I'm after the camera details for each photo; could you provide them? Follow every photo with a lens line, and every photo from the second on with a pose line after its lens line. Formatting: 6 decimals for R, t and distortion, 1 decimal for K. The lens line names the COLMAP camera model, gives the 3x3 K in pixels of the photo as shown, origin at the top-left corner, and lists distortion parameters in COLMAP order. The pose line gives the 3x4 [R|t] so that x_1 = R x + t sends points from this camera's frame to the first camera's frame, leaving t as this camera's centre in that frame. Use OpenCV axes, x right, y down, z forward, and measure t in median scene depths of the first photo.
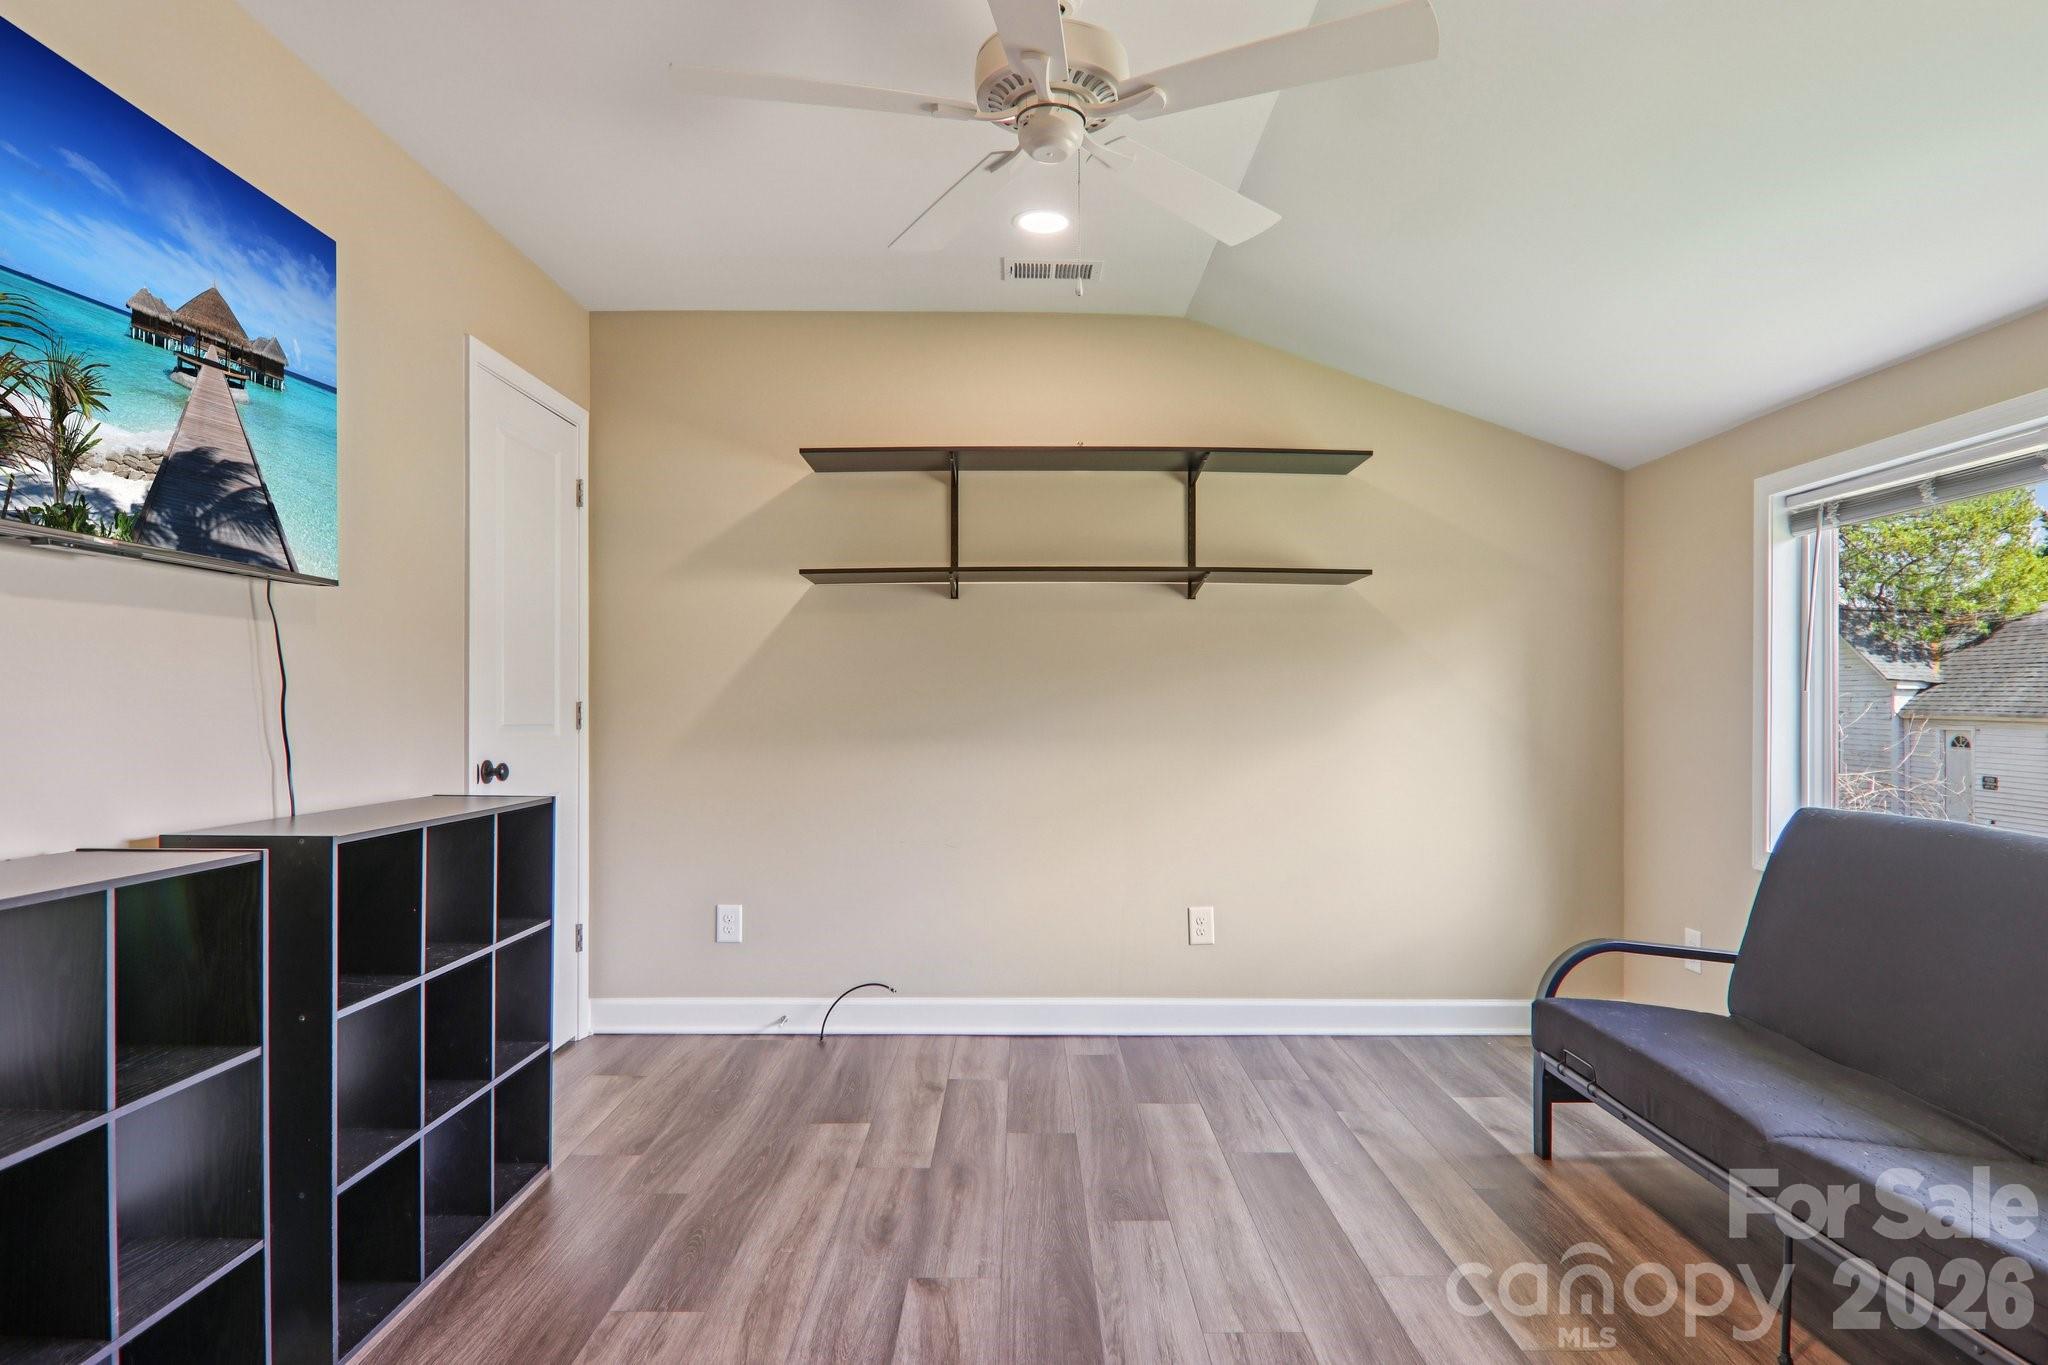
lens RADIAL K [[1160.4, 0, 1024.2], [0, 1160.4, 699.5], [0, 0, 1]] dist [0.004783, -0.020774]
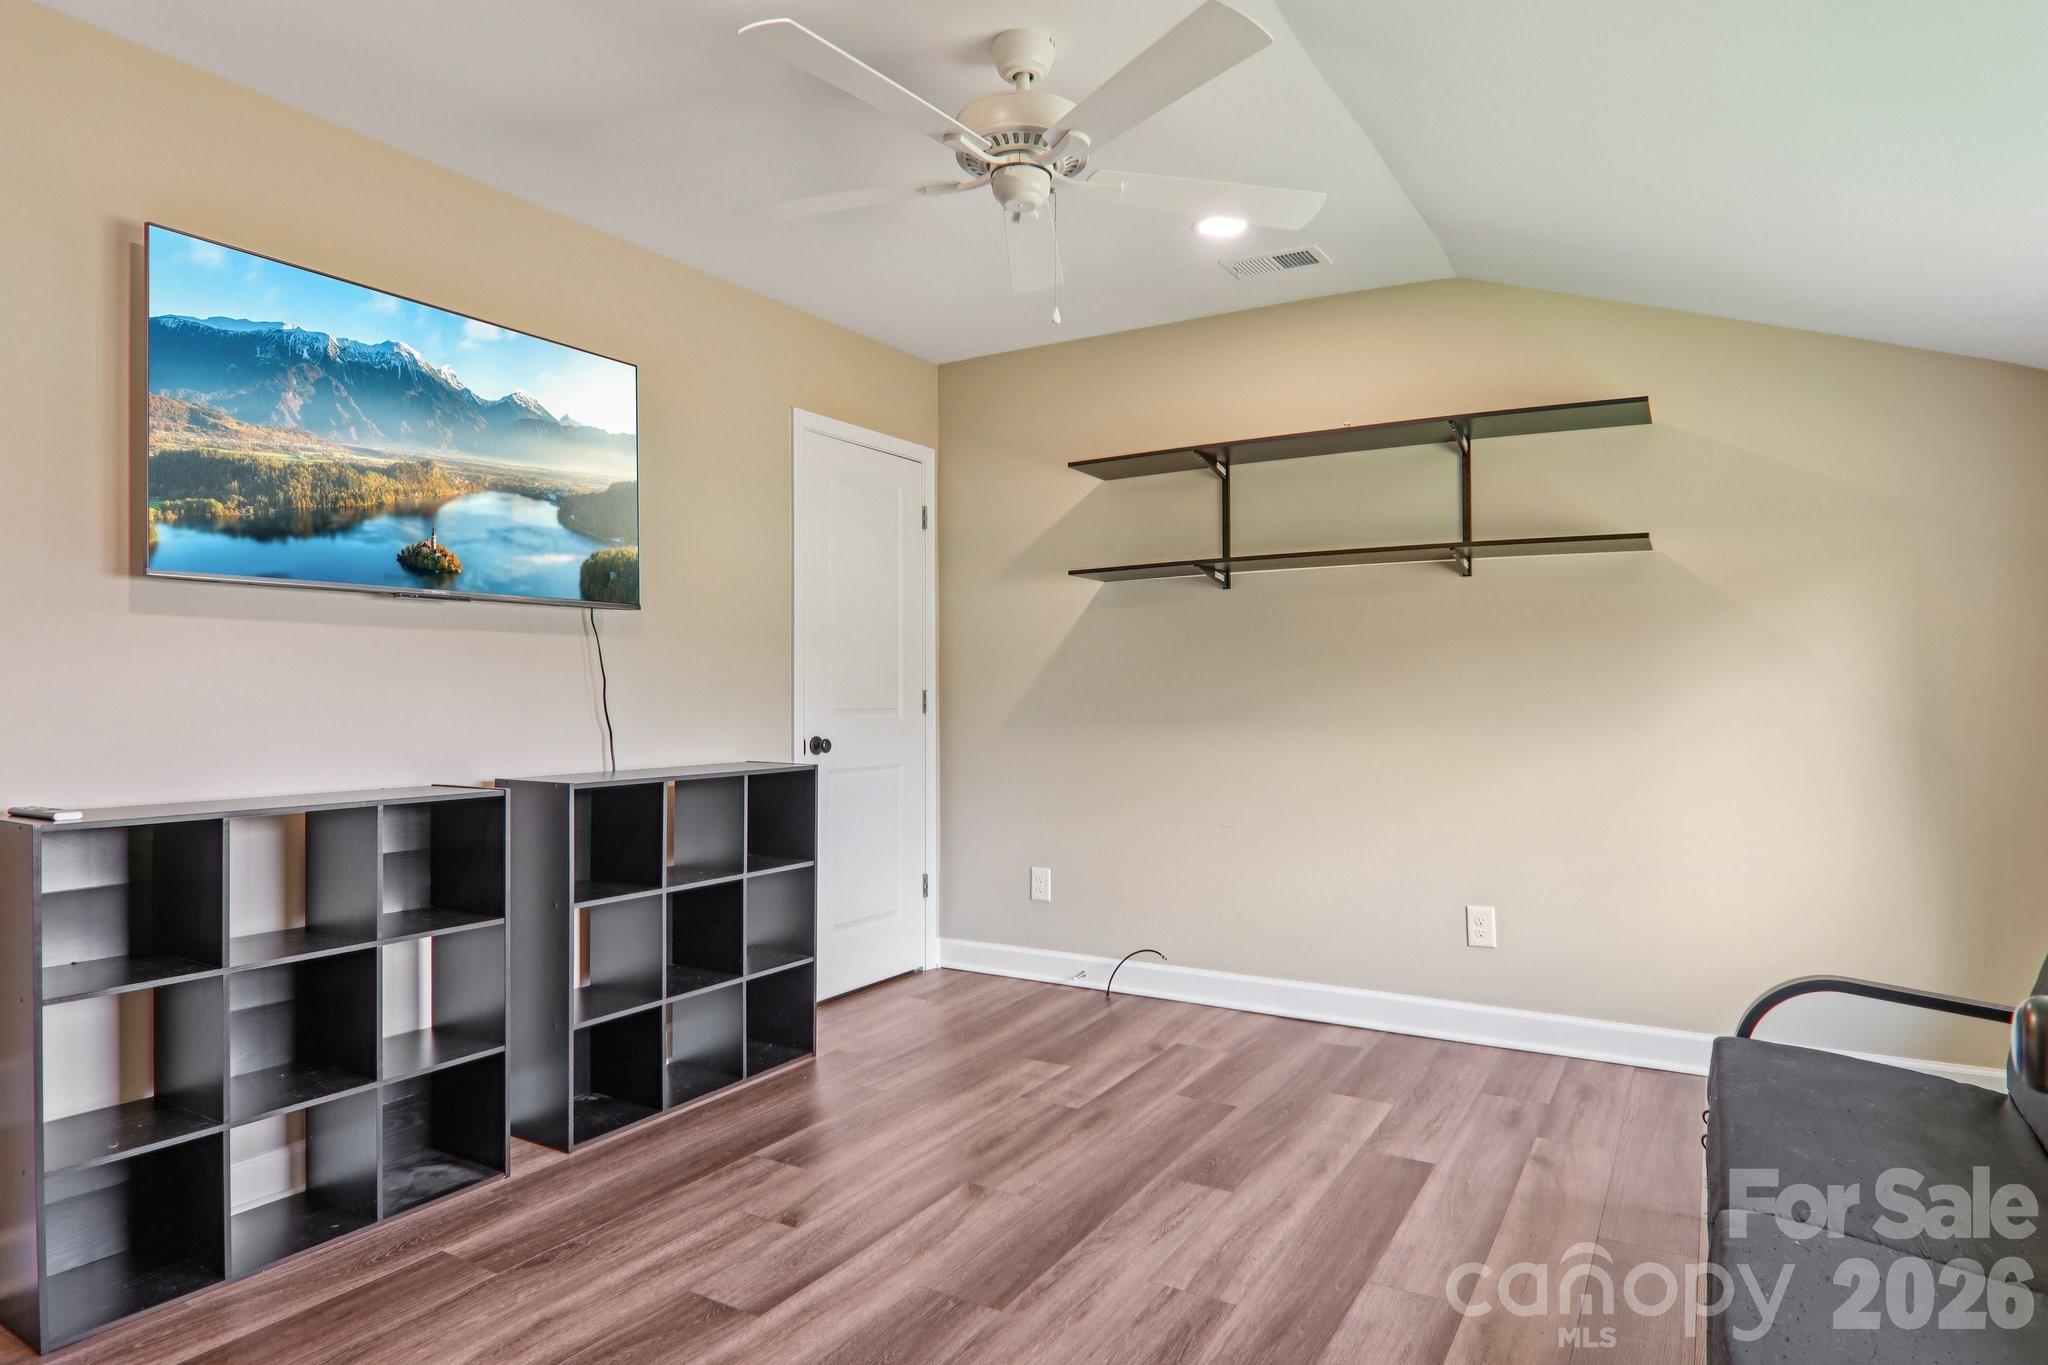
lens RADIAL K [[1160.4, 0, 1027.3], [0, 1160.4, 680.9], [0, 0, 1]] dist [0.004783, -0.020774]
pose [[0.859673, -0.010331, -0.510740, 0.357676], [0.008192, 0.999946, -0.006438, 0.001185], [0.510779, 0.001351, 0.859711, 0.016994]]
